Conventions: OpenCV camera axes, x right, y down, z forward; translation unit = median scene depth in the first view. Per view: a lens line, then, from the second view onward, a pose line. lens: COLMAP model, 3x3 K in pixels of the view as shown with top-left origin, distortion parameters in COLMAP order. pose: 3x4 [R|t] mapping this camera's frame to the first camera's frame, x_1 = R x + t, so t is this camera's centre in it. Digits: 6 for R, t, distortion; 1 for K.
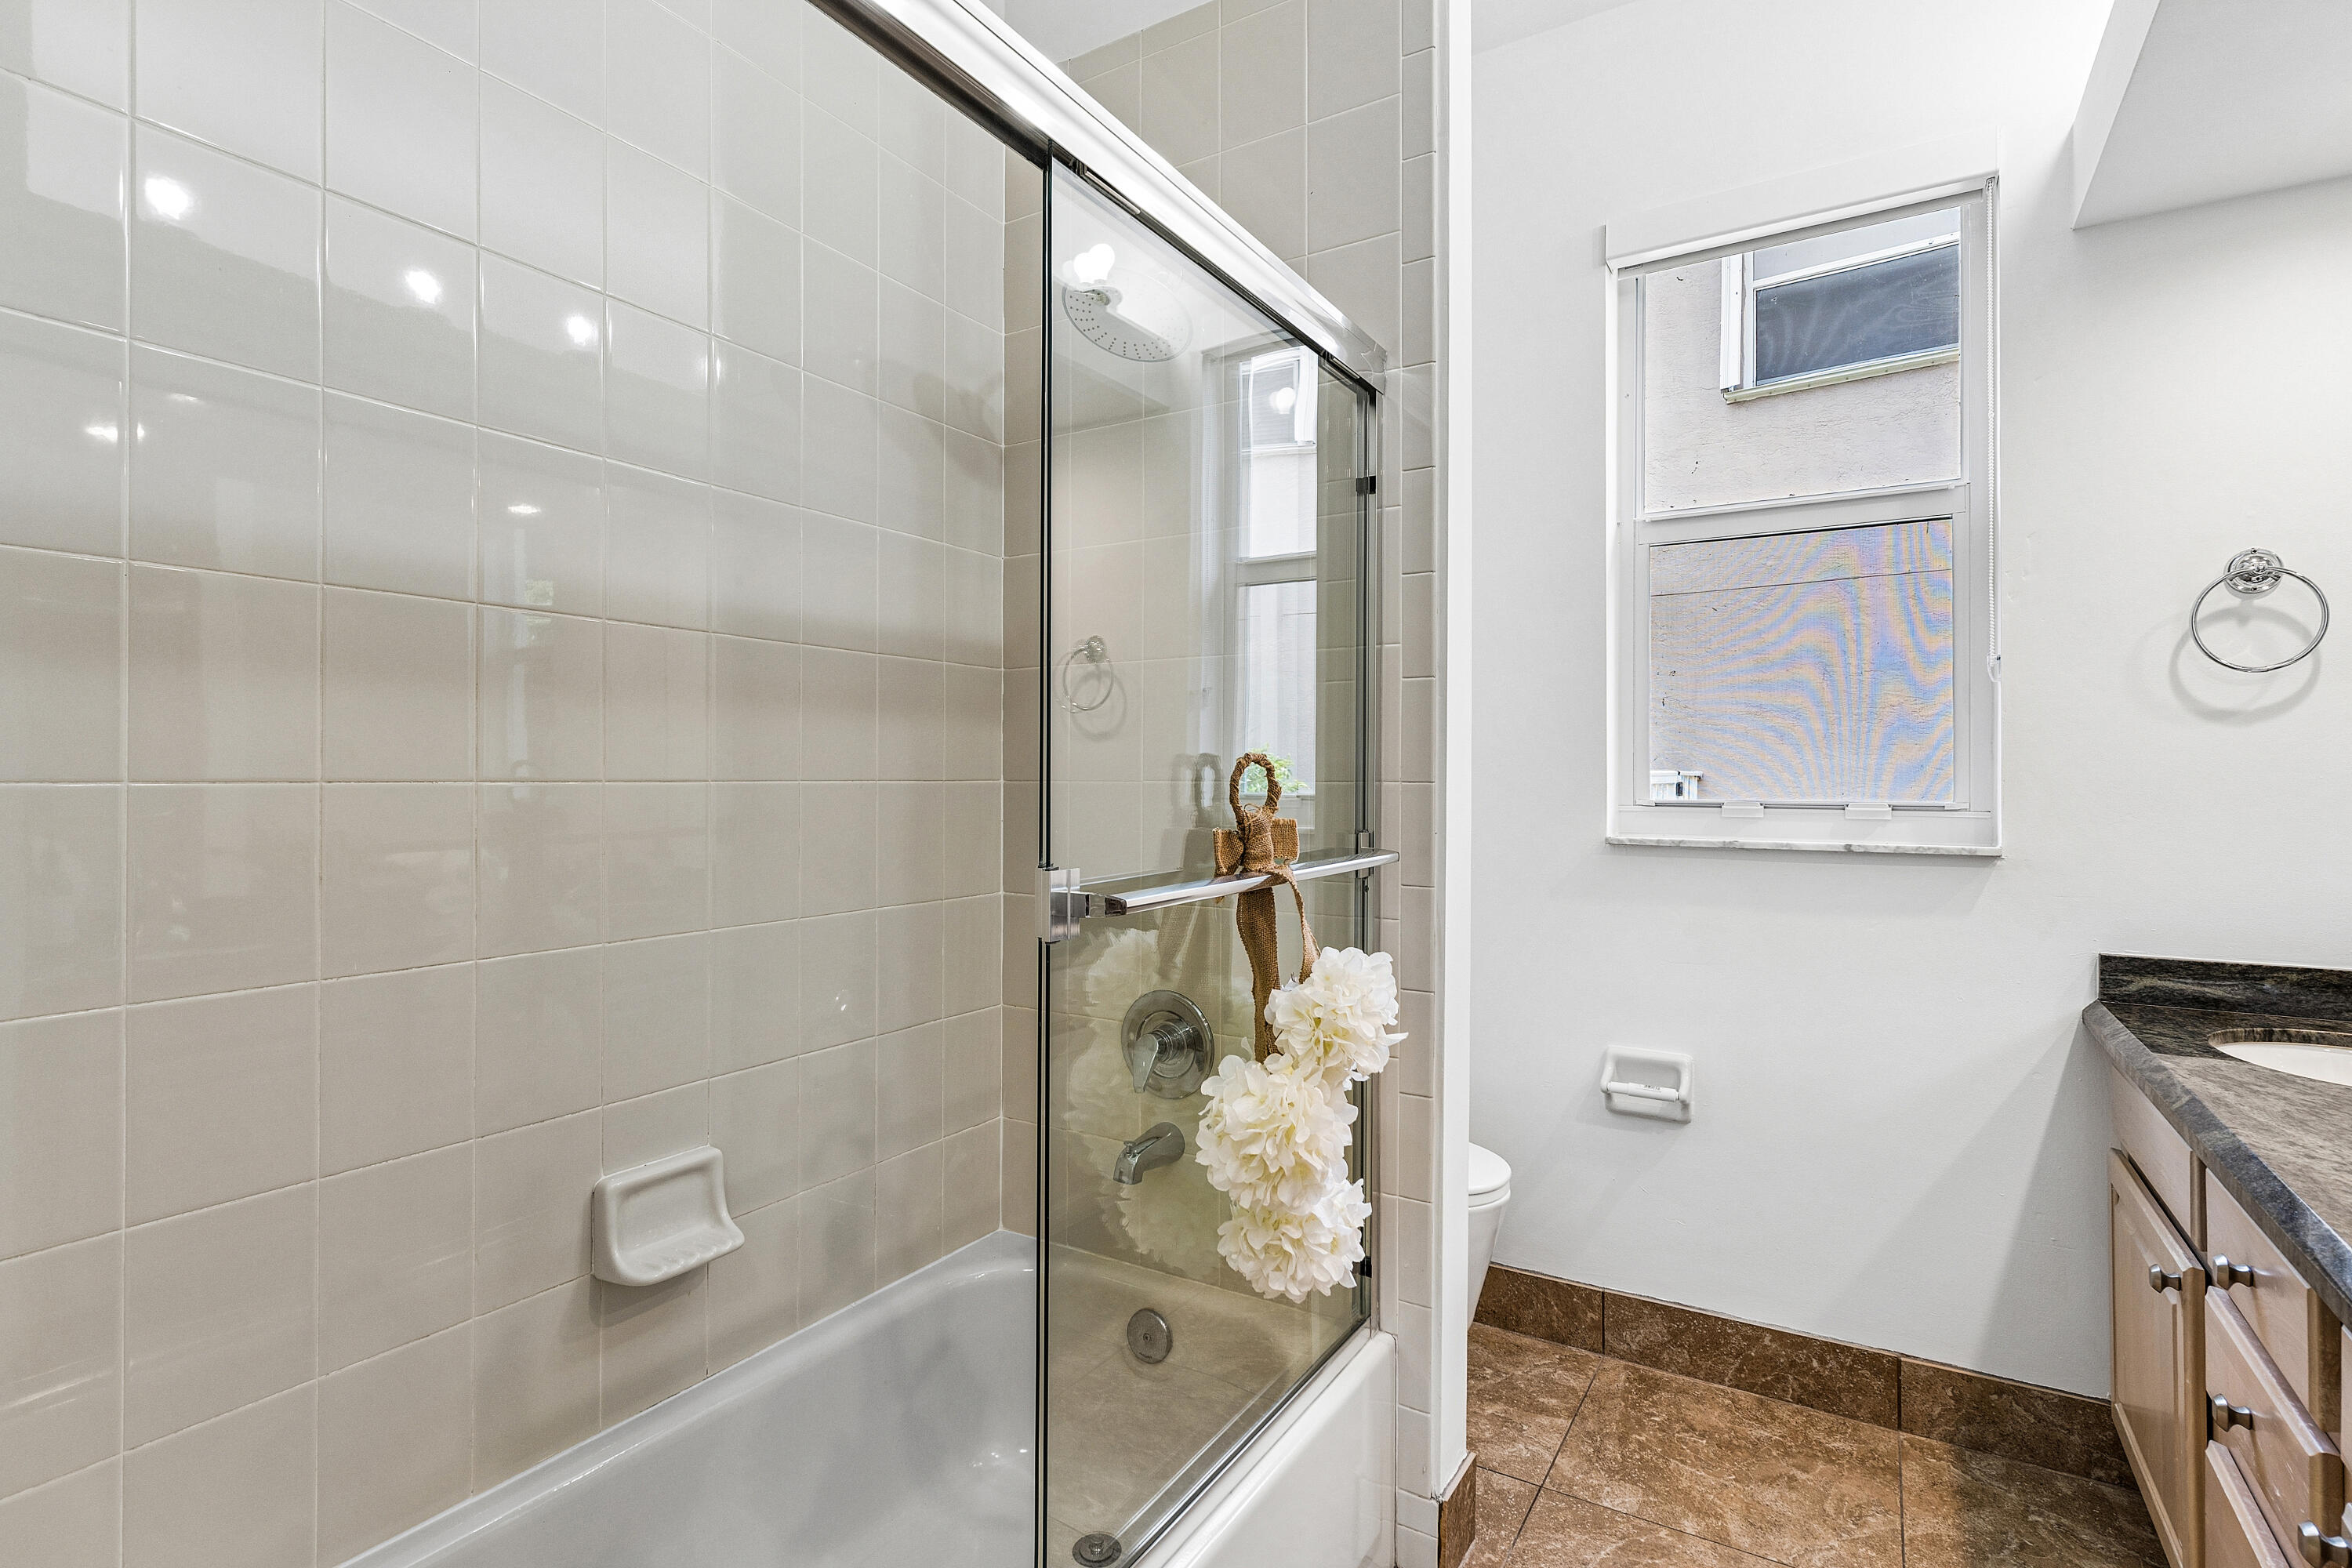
lens RADIAL K [[1140.8, 0, 1169.7], [0, 1140.8, 776.1], [0, 0, 1]] dist [0.001906, -0.000671]
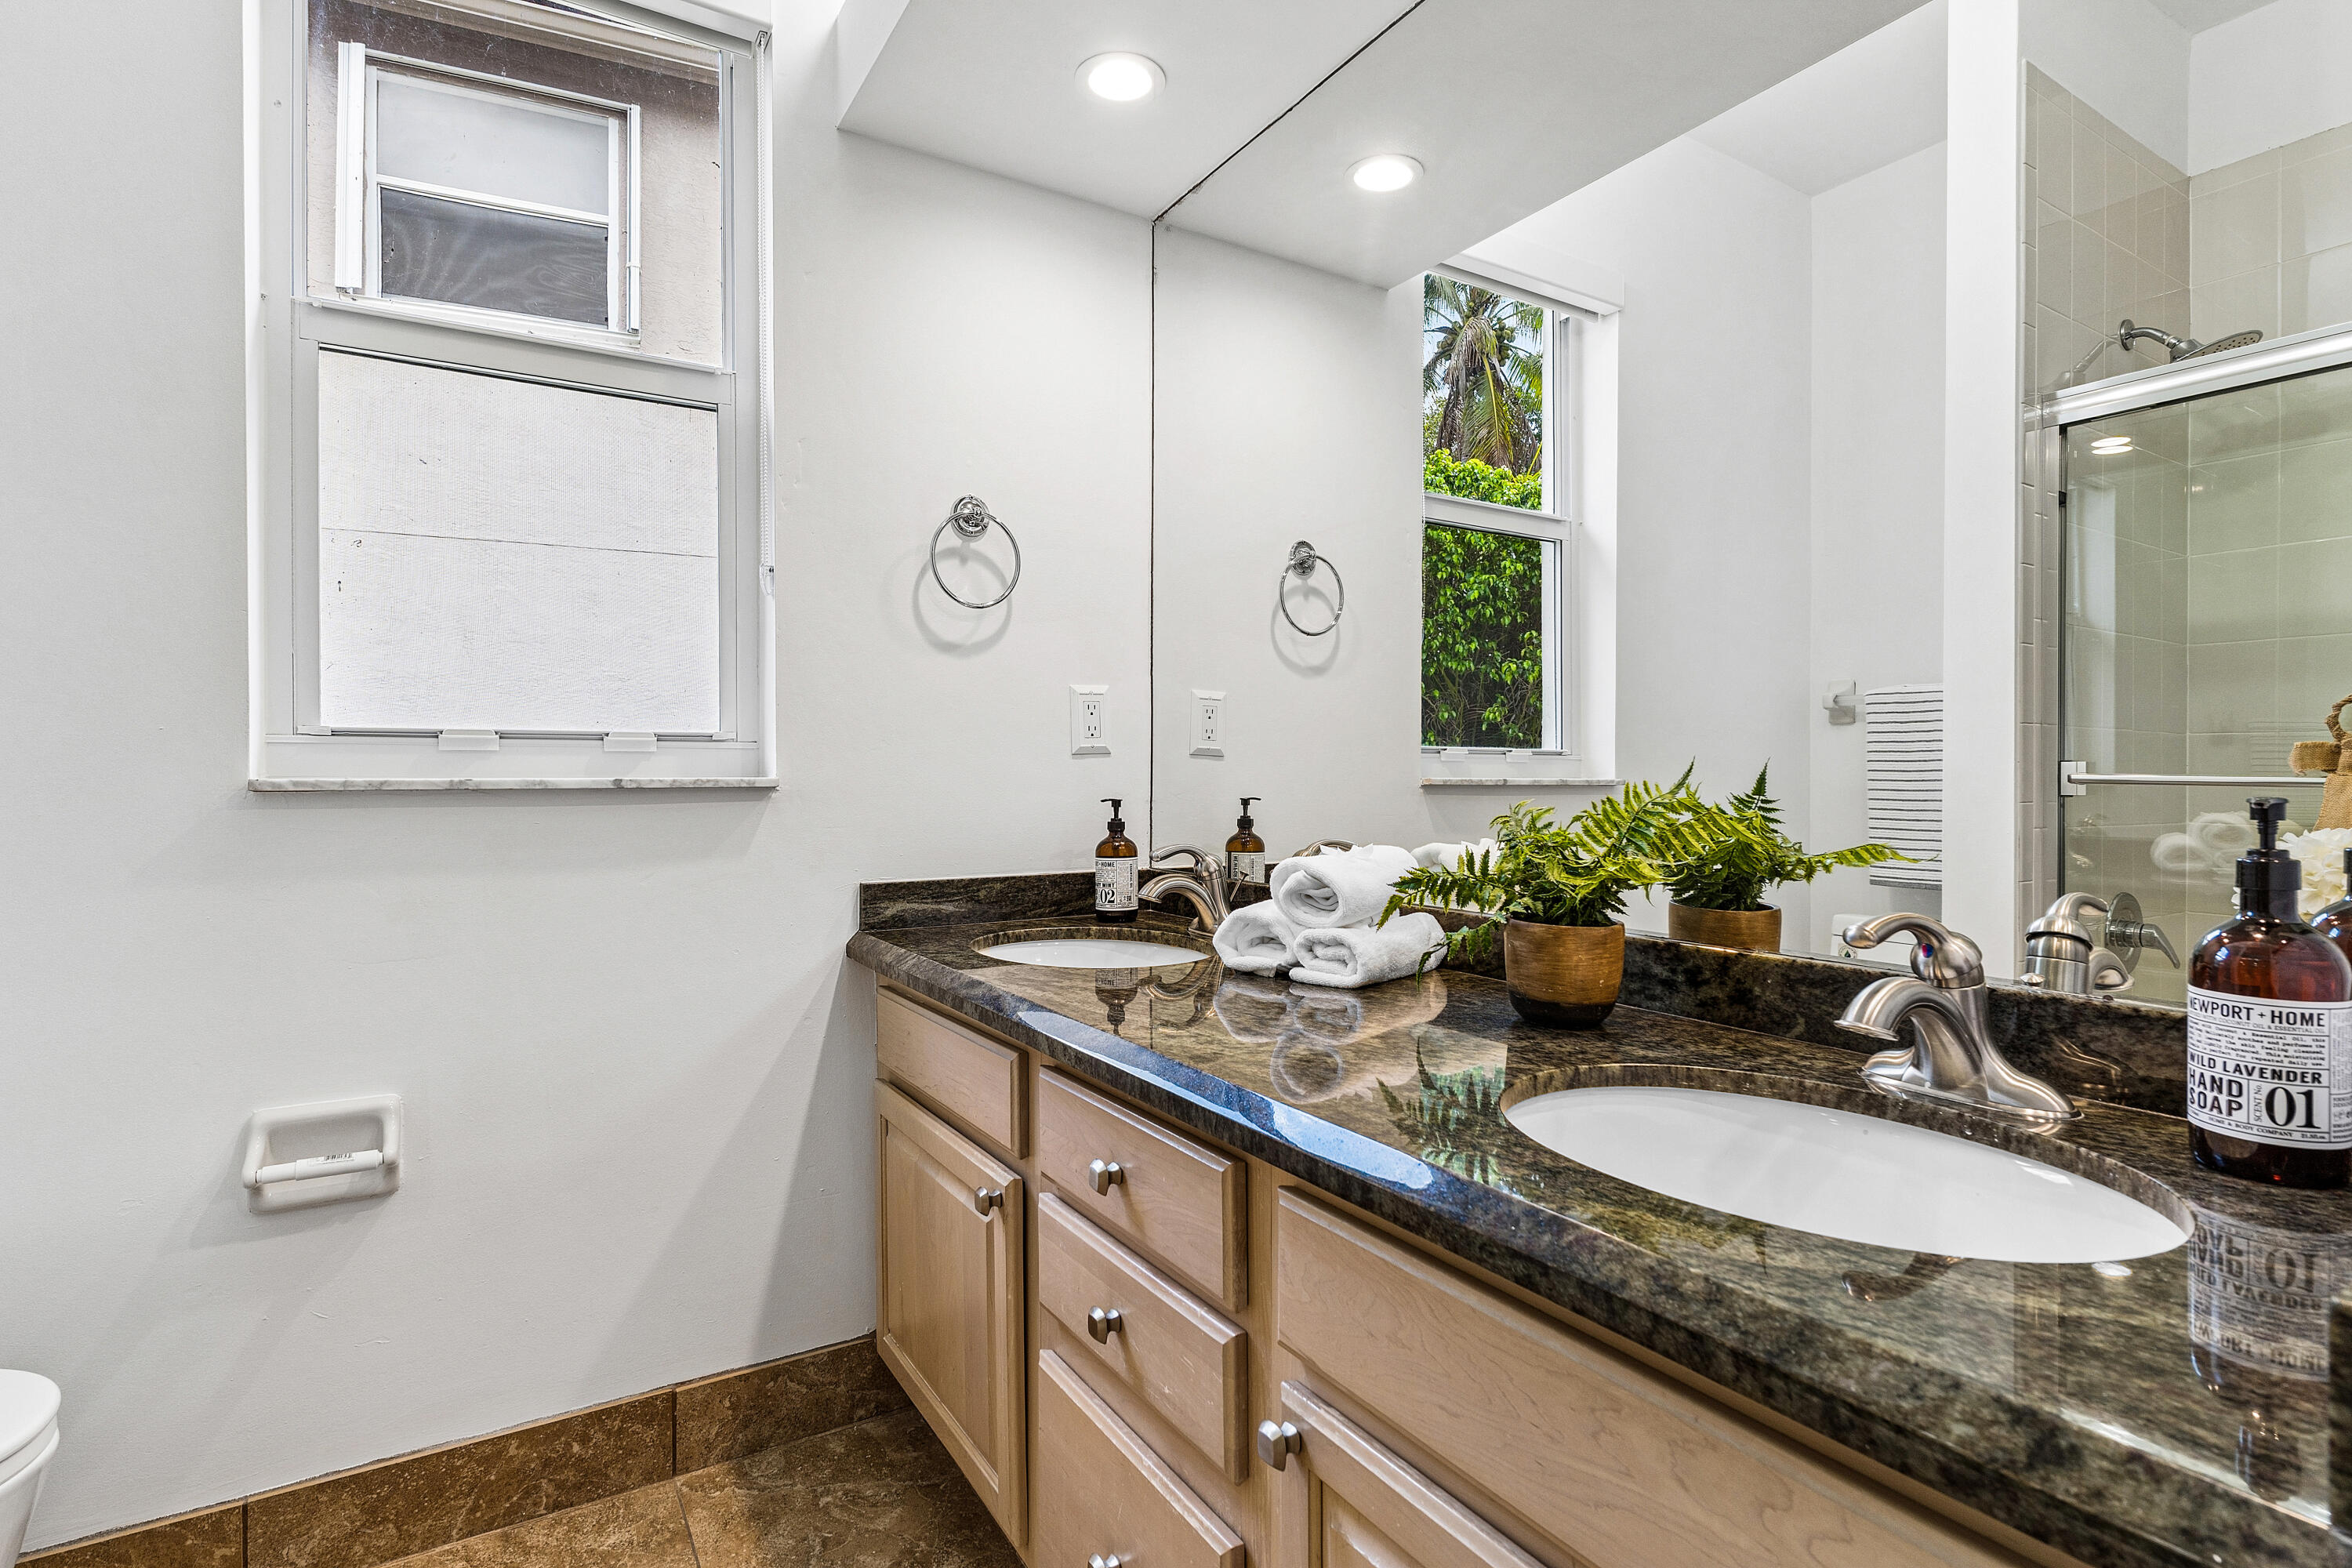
lens RADIAL K [[1140.8, 0, 1169.7], [0, 1140.8, 776.1], [0, 0, 1]] dist [0.001906, -0.000671]
pose [[0.452728, -0.005700, 0.891631, 0.058607], [0.000189, 0.999980, 0.006296, 0.052987], [-0.891649, -0.002682, 0.452720, 0.297356]]
